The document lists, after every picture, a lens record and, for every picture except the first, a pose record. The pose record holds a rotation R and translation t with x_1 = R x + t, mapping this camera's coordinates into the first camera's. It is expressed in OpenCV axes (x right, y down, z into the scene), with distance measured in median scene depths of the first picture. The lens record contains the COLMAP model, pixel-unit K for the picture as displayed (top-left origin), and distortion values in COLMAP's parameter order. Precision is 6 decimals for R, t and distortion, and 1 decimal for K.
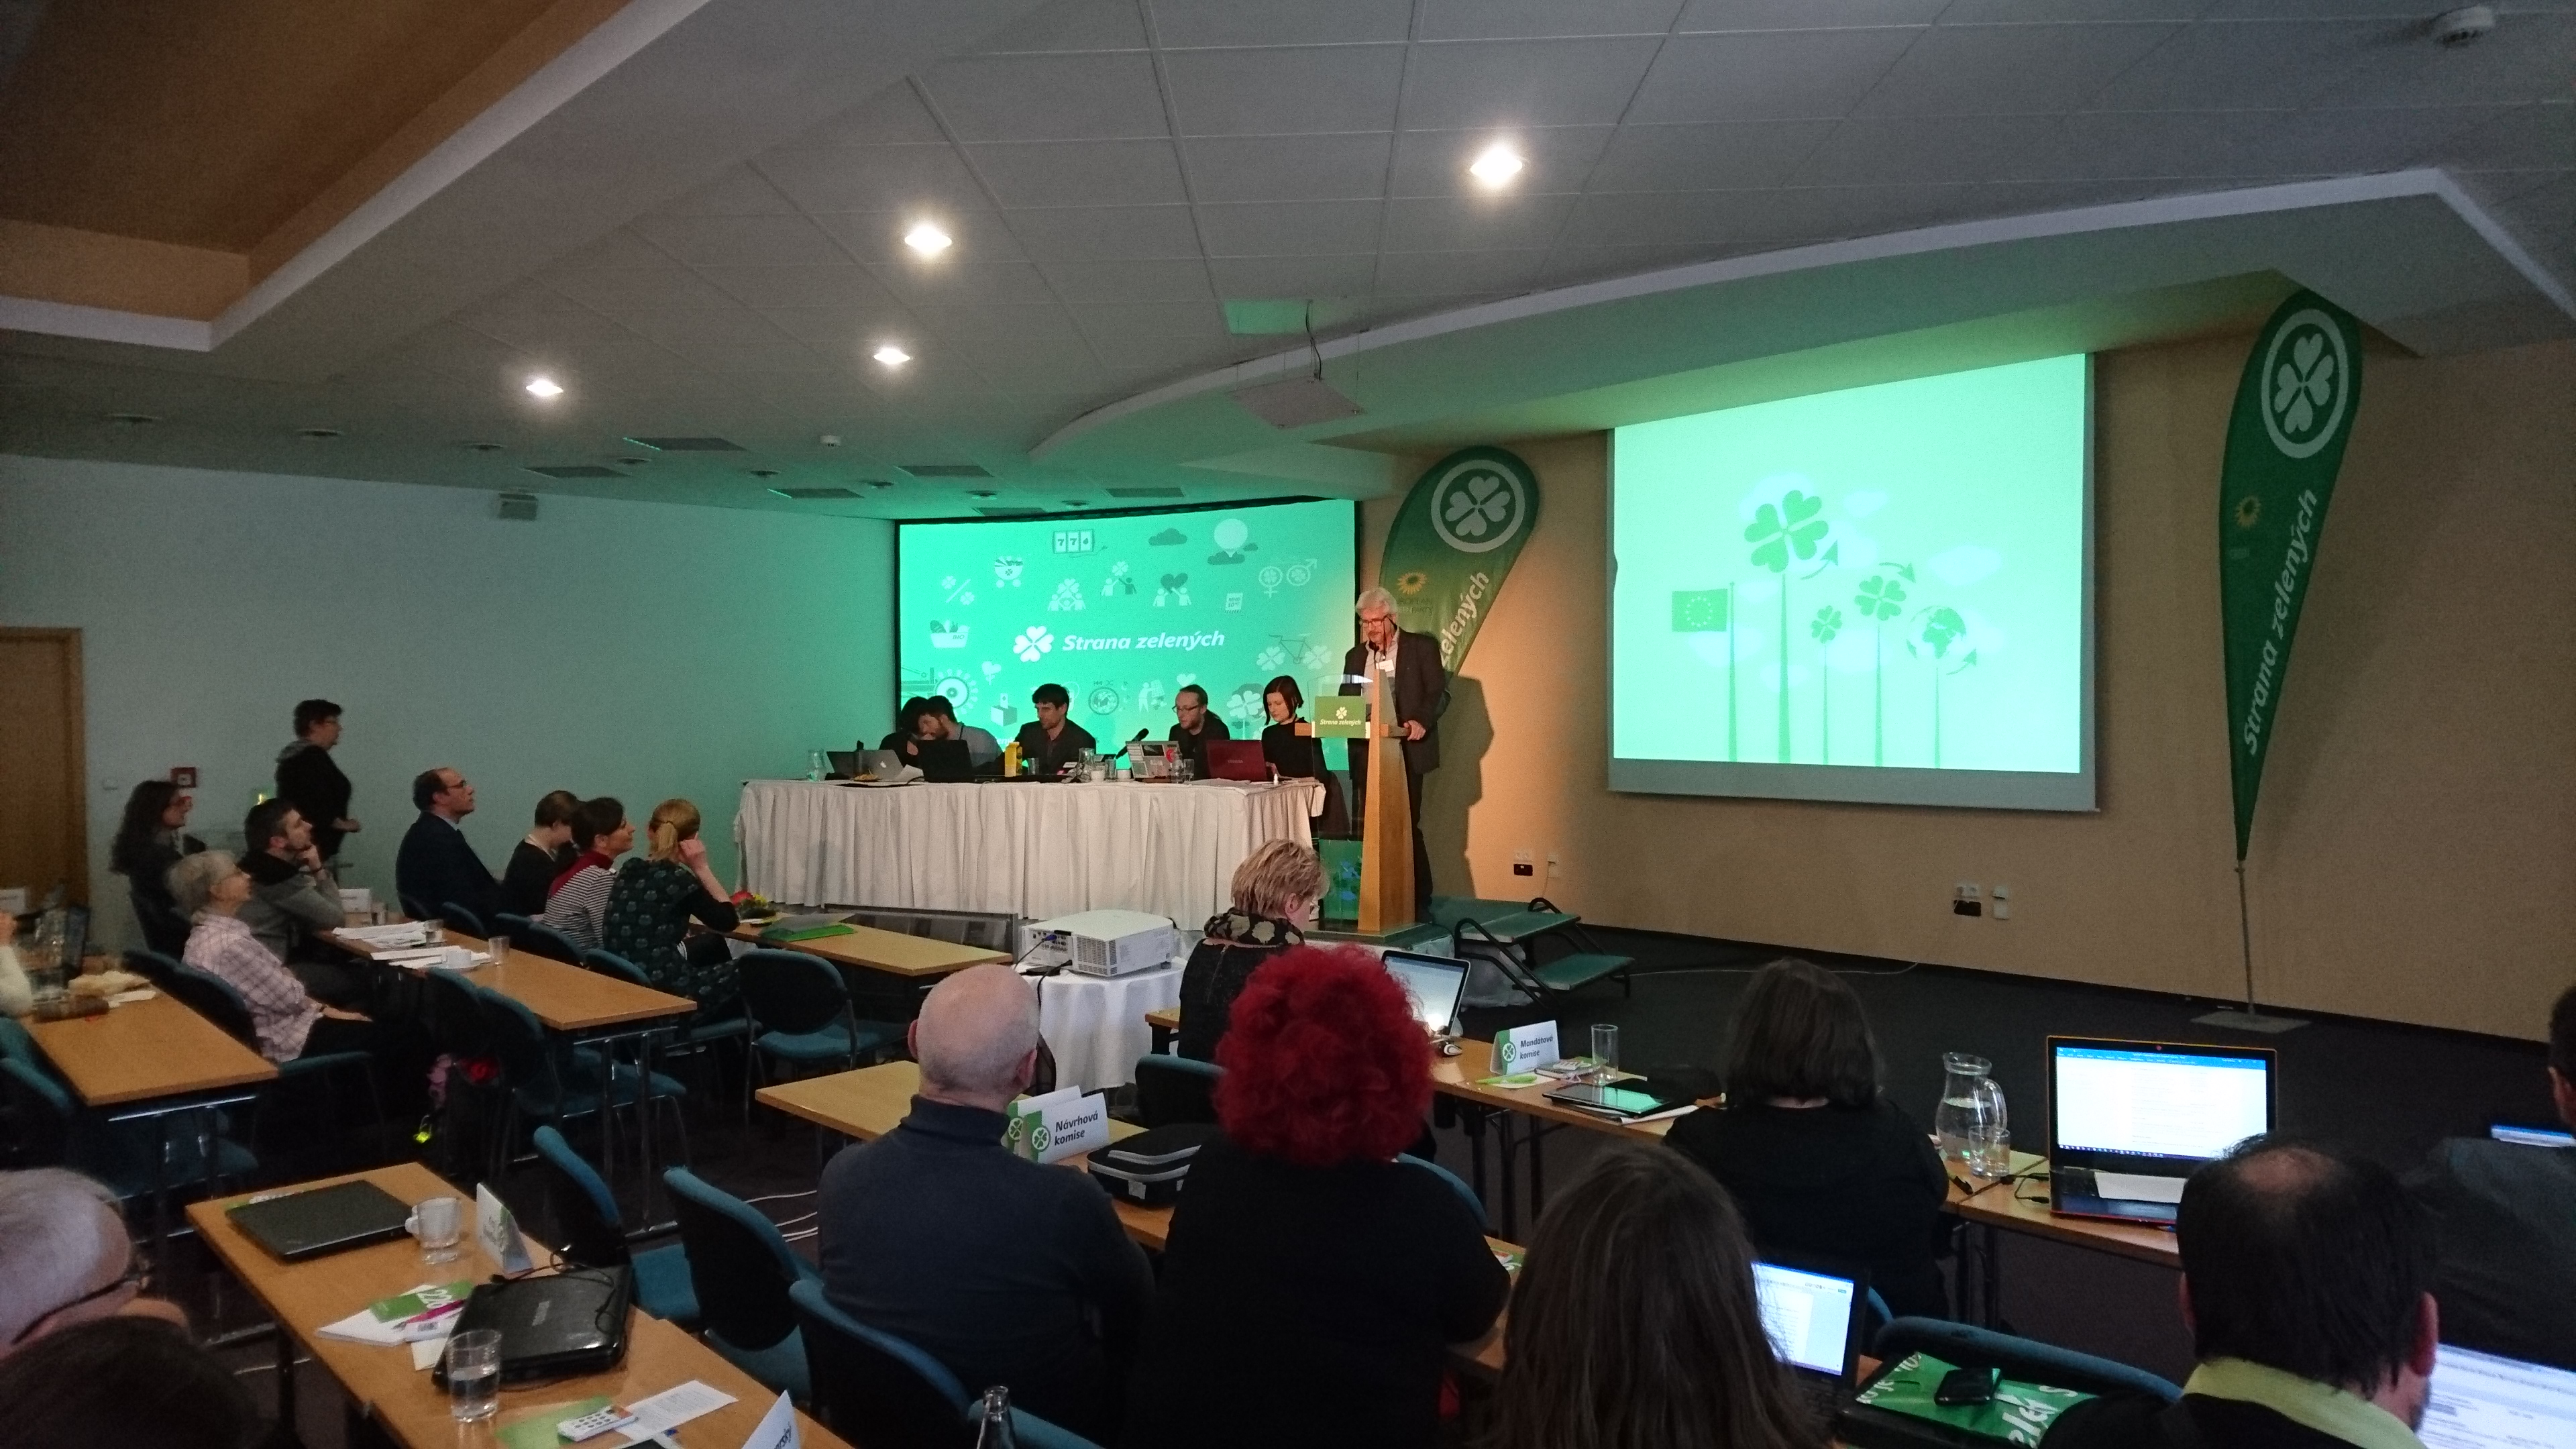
lens RADIAL K [[1628.0, 0, 1279.2], [0, 1628.0, 726.2], [0, 0, 1]] dist [0.020544, -0.011045]
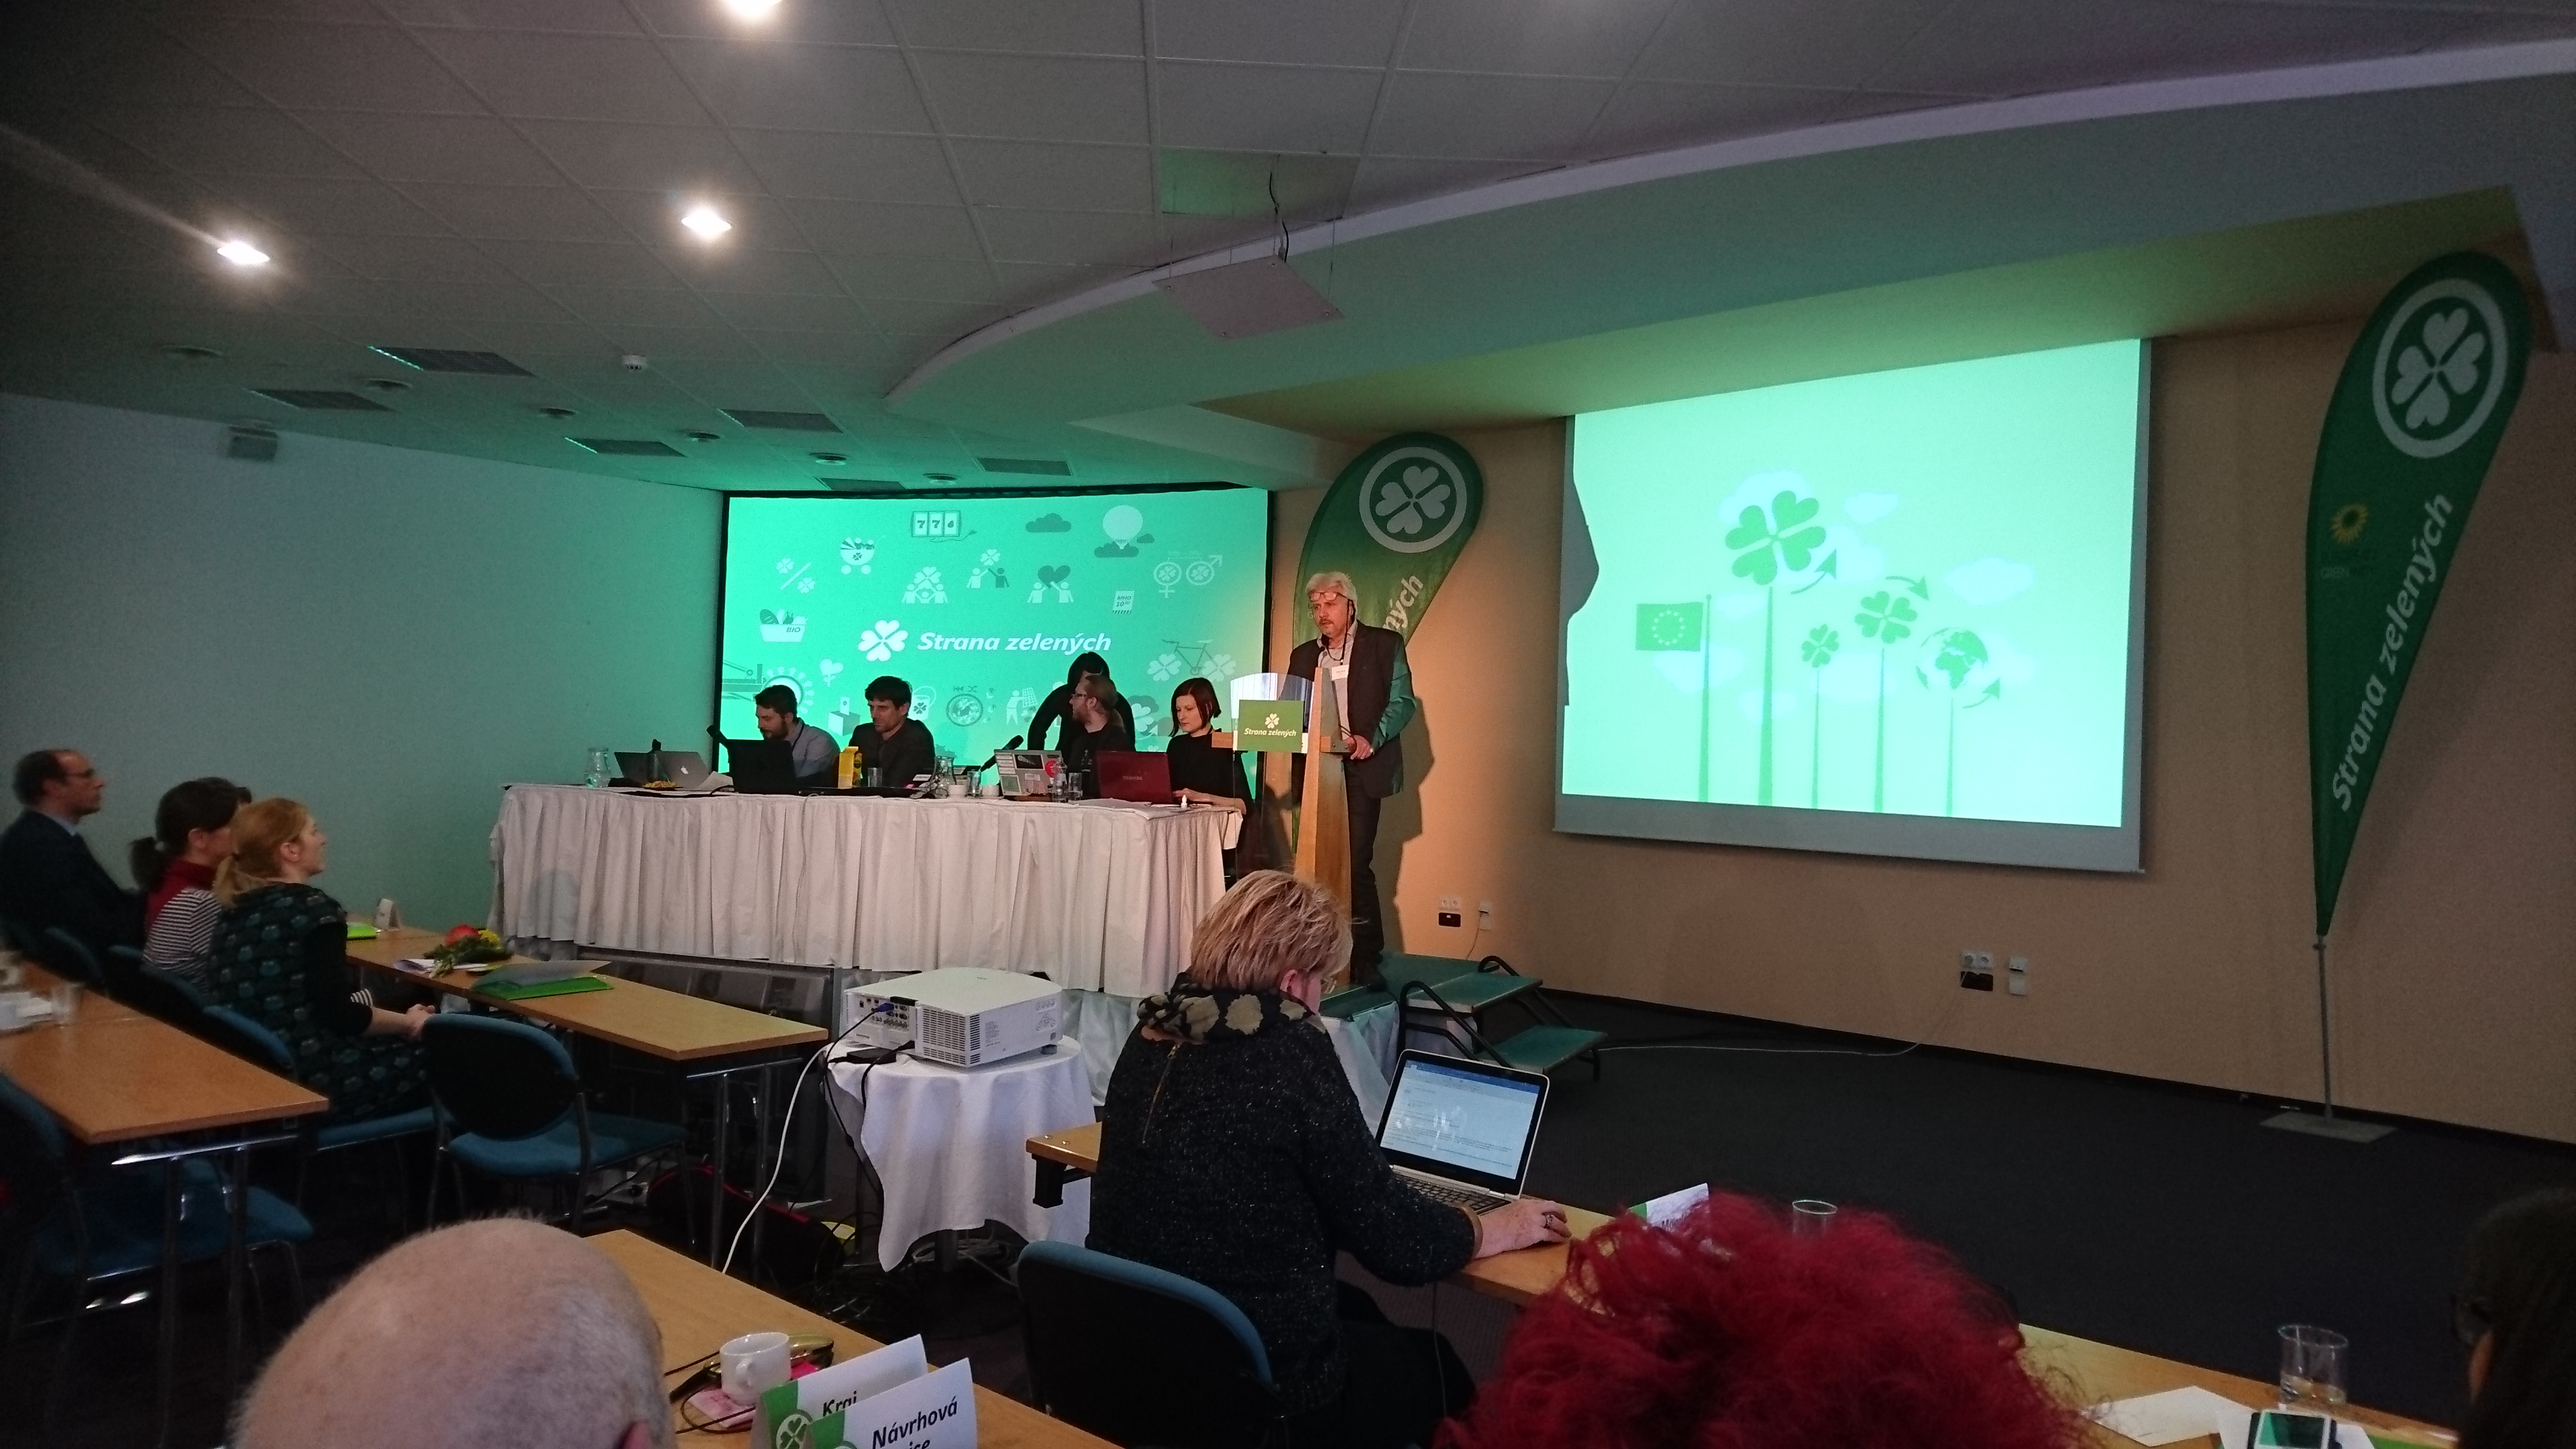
lens RADIAL K [[1628.0, 0, 1305.4], [0, 1628.0, 708.2], [0, 0, 1]] dist [0.020544, -0.011045]
pose [[0.993898, 0.039939, 0.102815, -0.025877], [-0.036173, 0.998614, -0.038229, 0.014769], [-0.104200, 0.034277, 0.993966, 0.190873]]
